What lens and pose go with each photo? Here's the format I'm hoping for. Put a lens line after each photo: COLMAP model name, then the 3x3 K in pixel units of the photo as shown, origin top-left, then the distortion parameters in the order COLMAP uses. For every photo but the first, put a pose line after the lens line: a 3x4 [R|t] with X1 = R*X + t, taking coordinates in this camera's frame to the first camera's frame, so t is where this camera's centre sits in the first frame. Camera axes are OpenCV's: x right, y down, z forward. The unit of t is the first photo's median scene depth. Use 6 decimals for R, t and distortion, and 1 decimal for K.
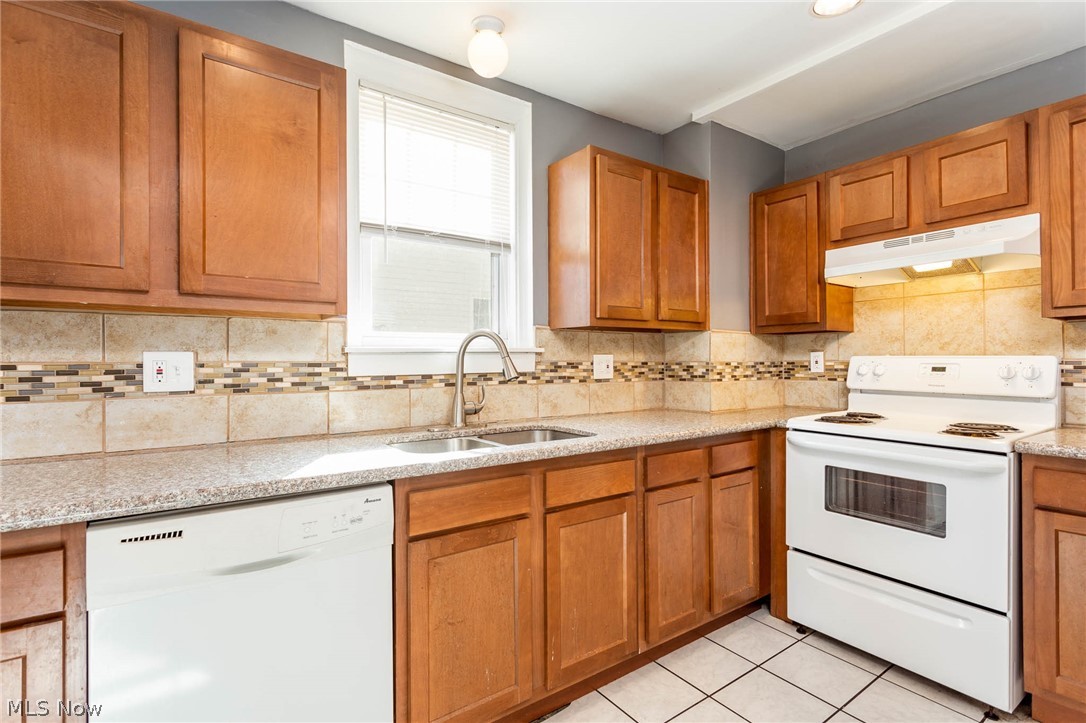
lens RADIAL K [[523.3, 0, 550.1], [0, 523.3, 360.4], [0, 0, 1]] dist [0.000689, 0.000507]
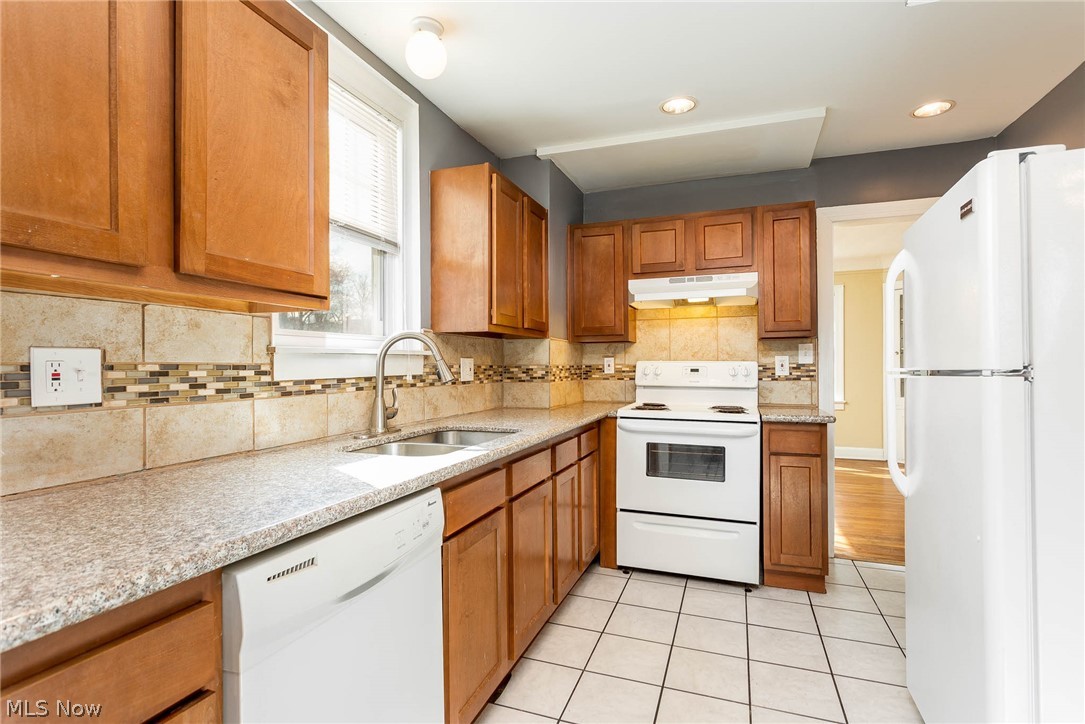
lens RADIAL K [[526.2, 0, 556.8], [0, 526.2, 366.5], [0, 0, 1]] dist [0.000905, 0.000339]
pose [[0.818875, -0.000317, 0.573971, -0.409478], [-0.000977, 0.999998, 0.001946, 0.004297], [-0.573970, -0.002154, 0.818873, 0.029806]]
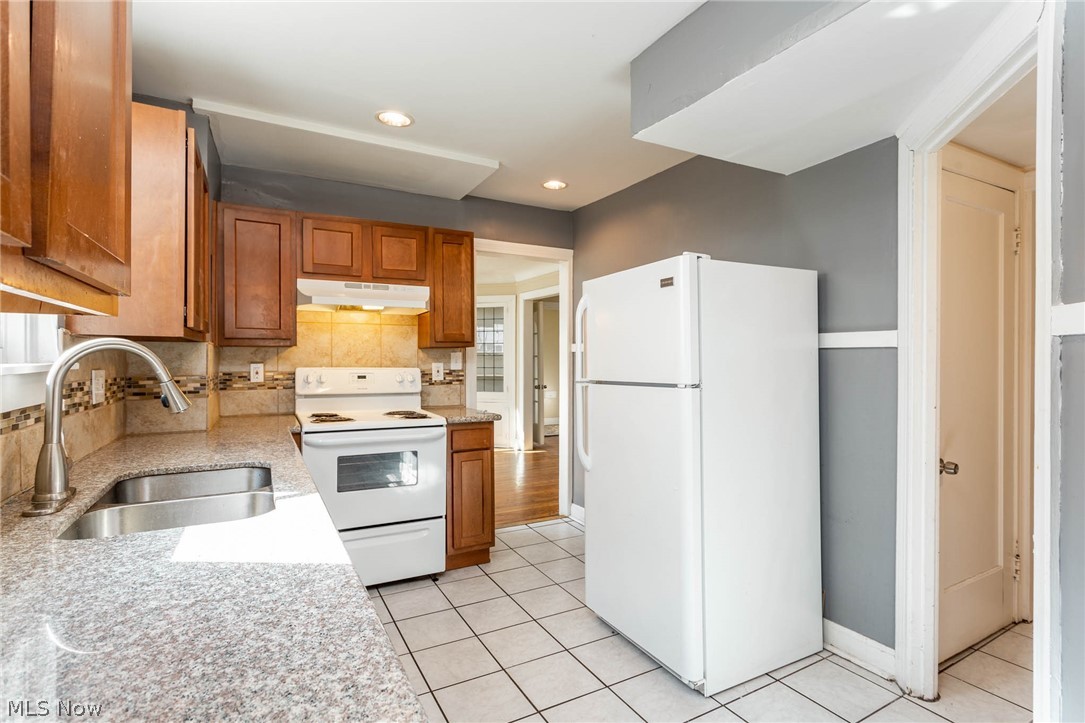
lens RADIAL K [[522.8, 0, 549.6], [0, 522.8, 360.4], [0, 0, 1]] dist [0.000689, 0.000507]
pose [[0.116535, 0.002002, 0.993185, -0.625581], [-0.003338, 0.999993, -0.001624, -0.028543], [-0.993181, -0.003126, 0.116541, 0.330089]]
